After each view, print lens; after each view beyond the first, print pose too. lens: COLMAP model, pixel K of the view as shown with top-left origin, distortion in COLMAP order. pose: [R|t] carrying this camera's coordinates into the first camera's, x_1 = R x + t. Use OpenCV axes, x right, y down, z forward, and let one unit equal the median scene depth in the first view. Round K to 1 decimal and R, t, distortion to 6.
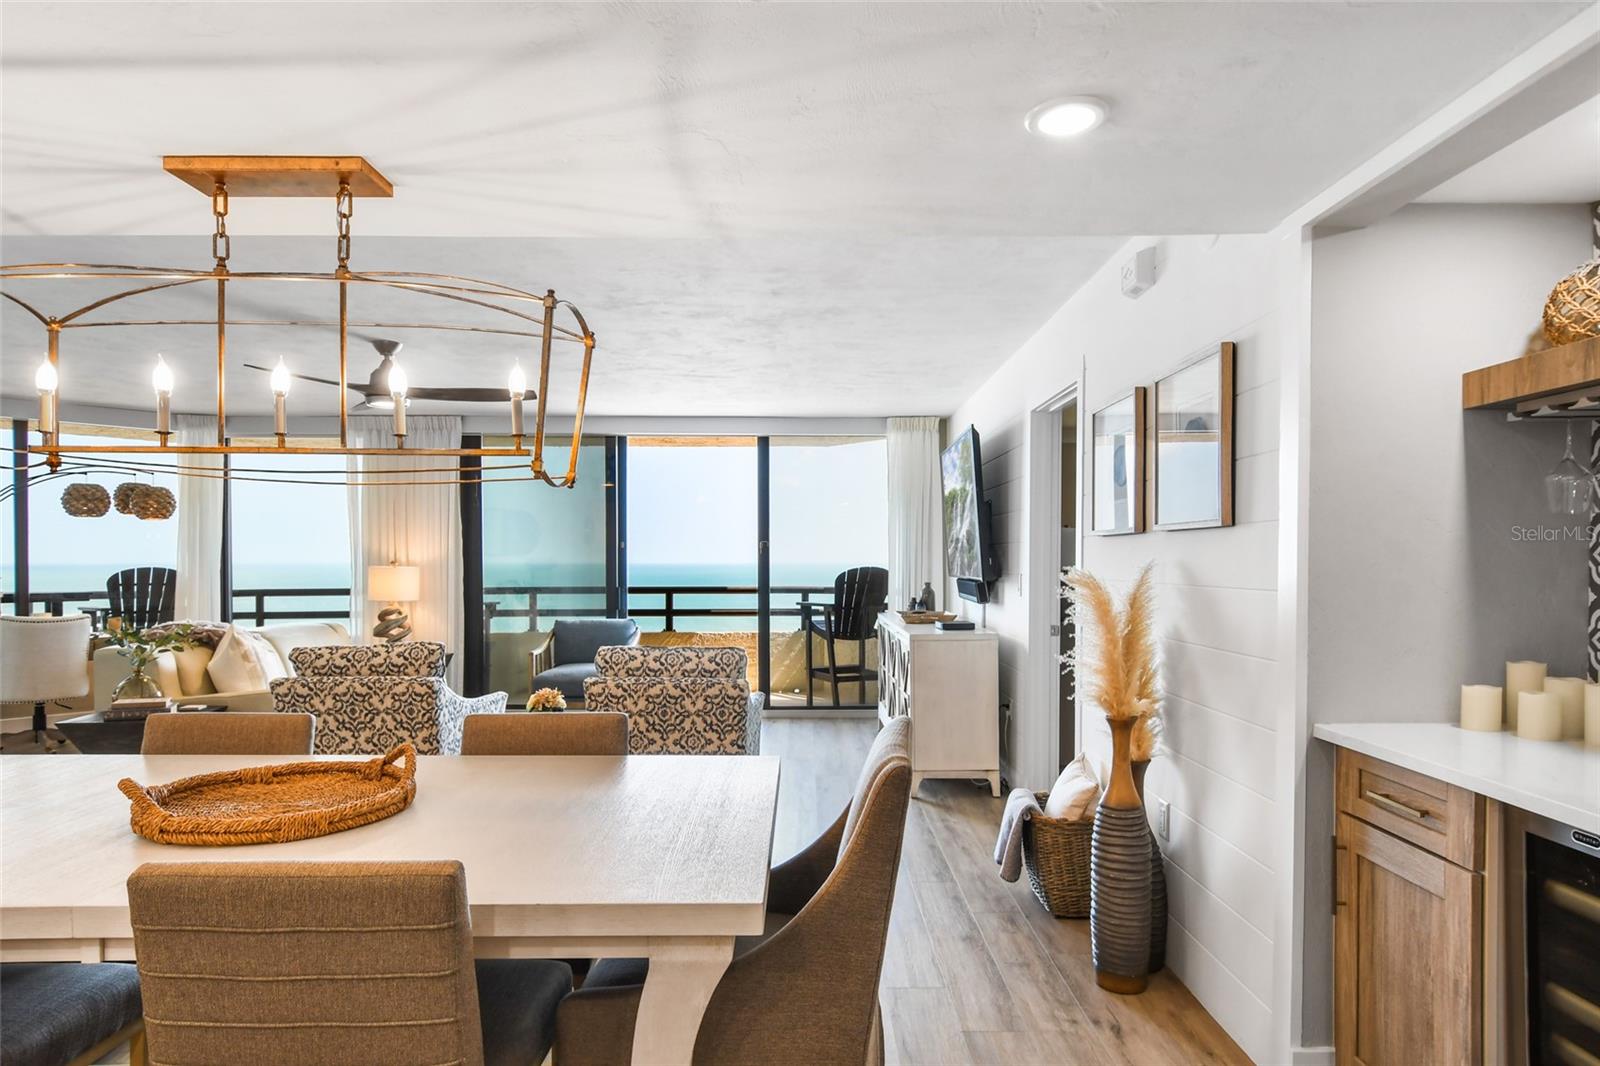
lens RADIAL K [[942.9, 0, 807.5], [0, 942.9, 578.0], [0, 0, 1]] dist [0.009507, -0.003766]
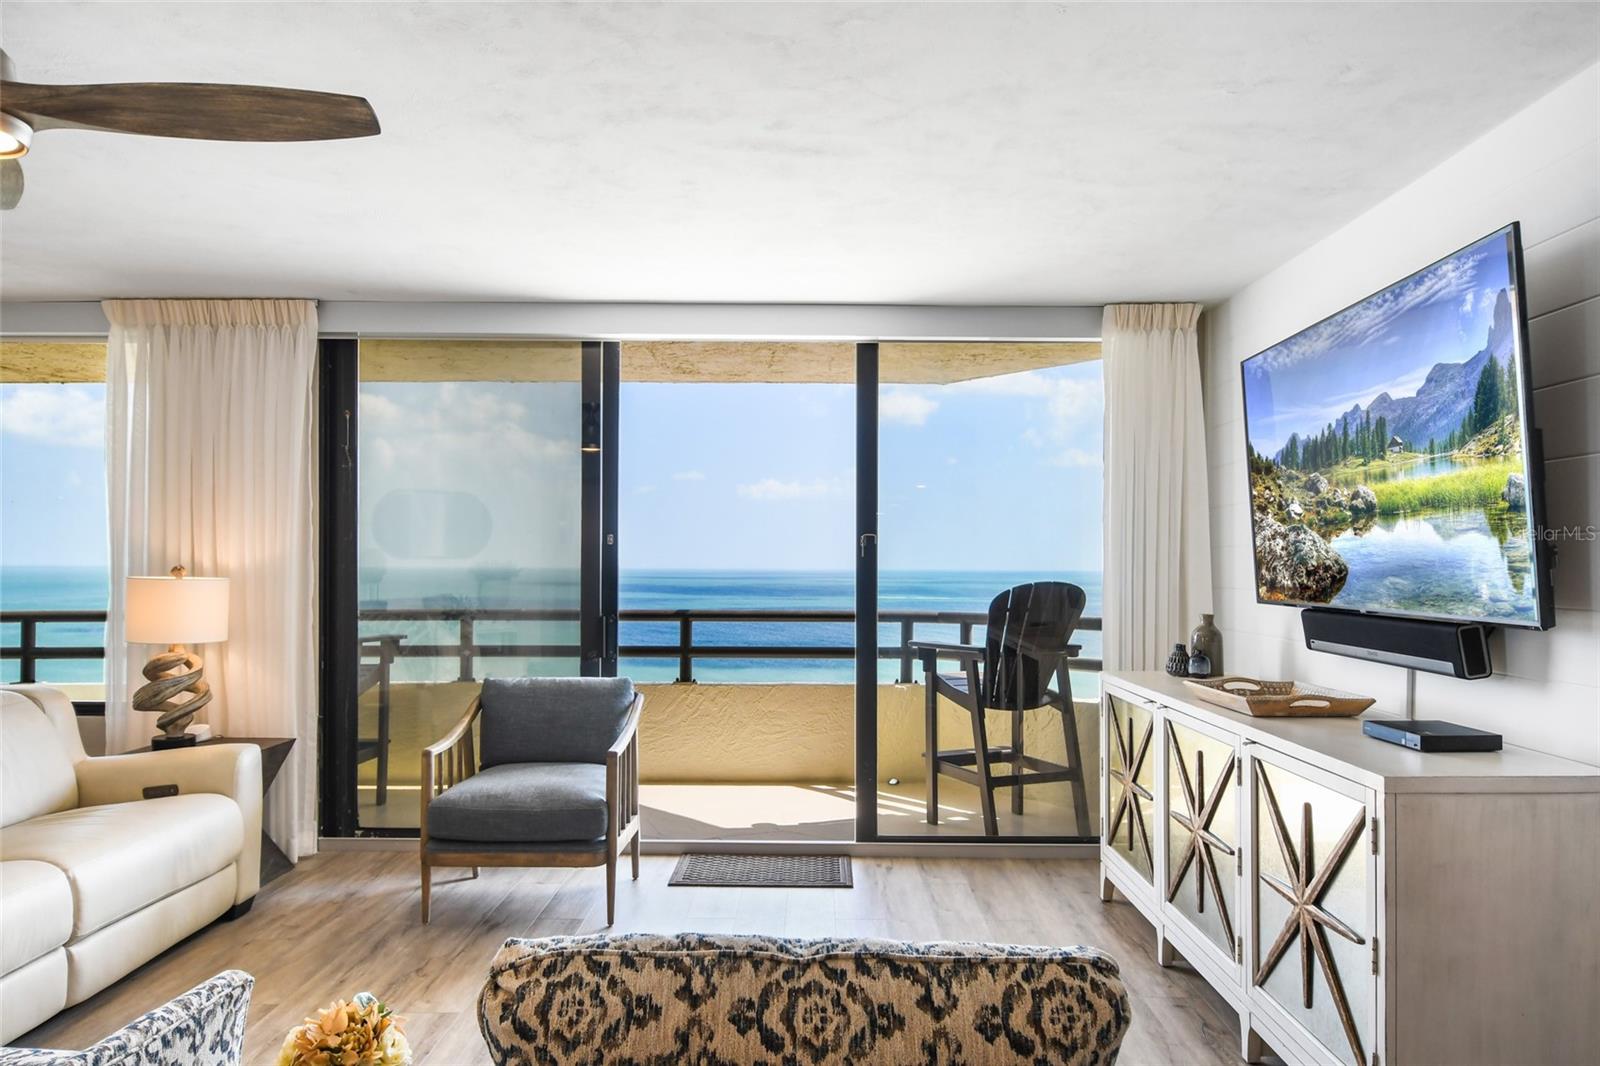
lens RADIAL K [[1035.6, 0, 800.5], [0, 1035.6, 545.4], [0, 0, 1]] dist [0.034270, -0.002037]
pose [[0.999878, 0.005203, -0.014721, -0.078420], [-0.005774, 0.999221, -0.039033, -0.008329], [0.014506, 0.039114, 0.999129, 0.405498]]
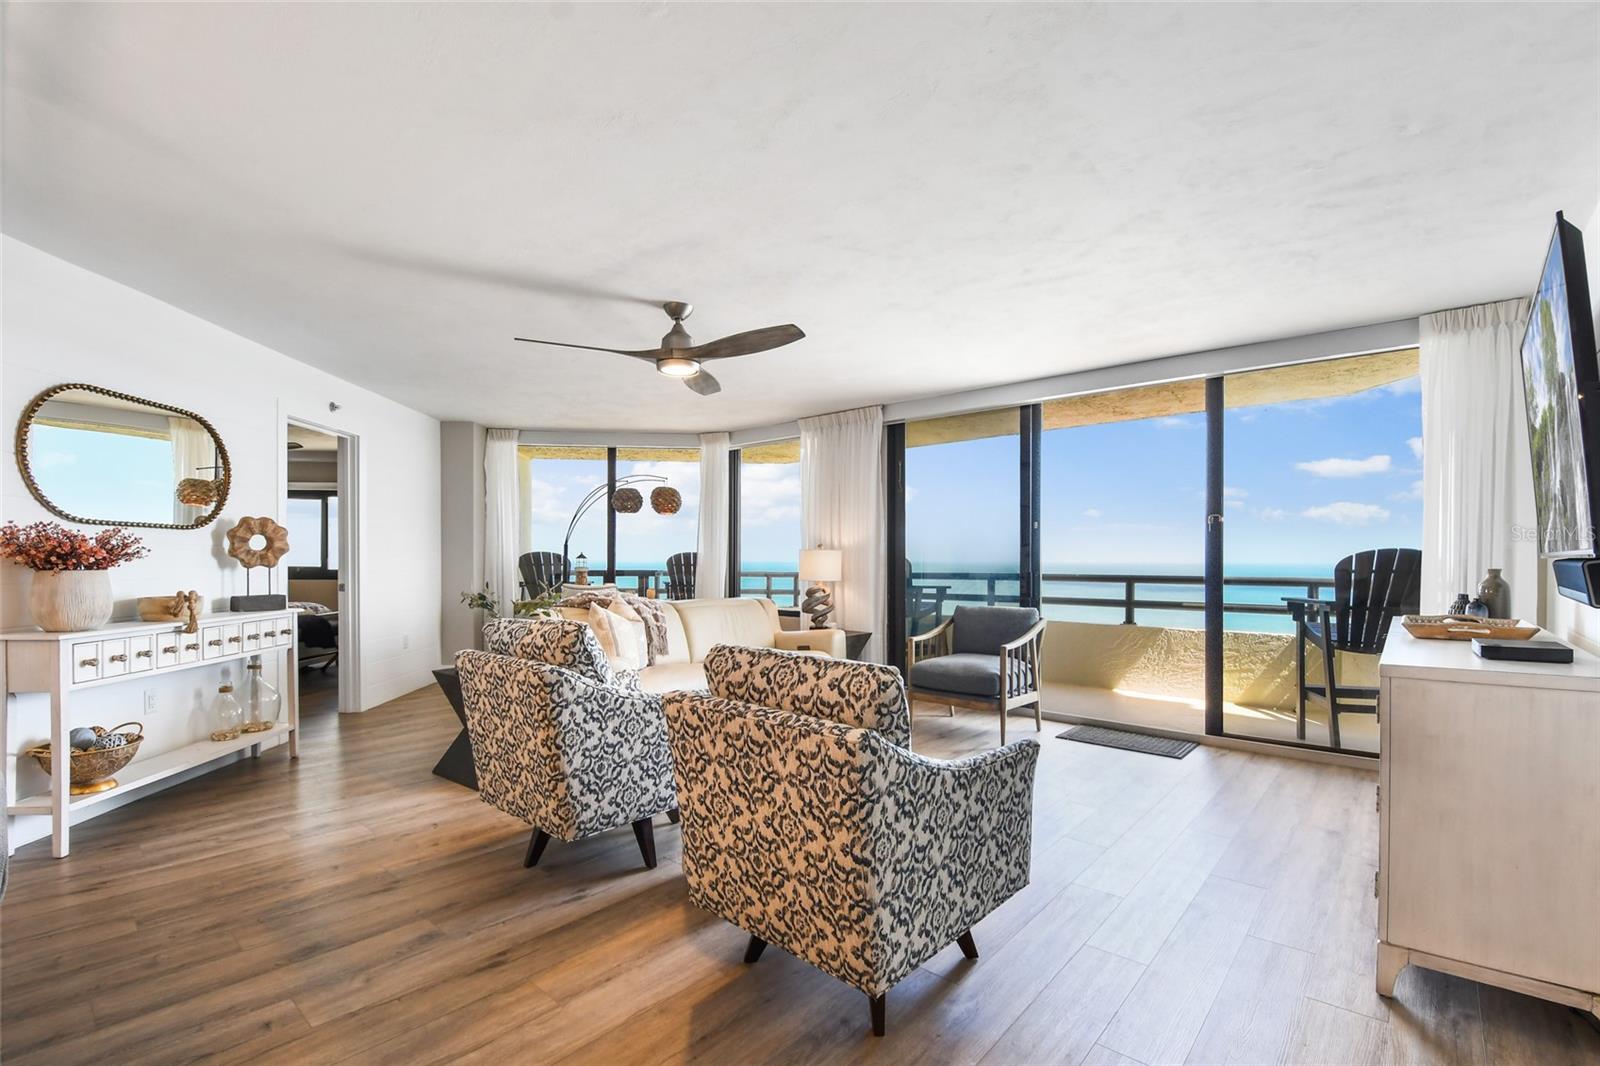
lens RADIAL K [[713.4, 0, 820.2], [0, 713.4, 557.0], [0, 0, 1]] dist [-0.002503, -0.002865]
pose [[0.760150, -0.000246, -0.649748, 0.088991], [-0.015223, 0.999719, -0.018188, 0.010786], [0.649570, 0.023717, 0.759932, 0.364059]]
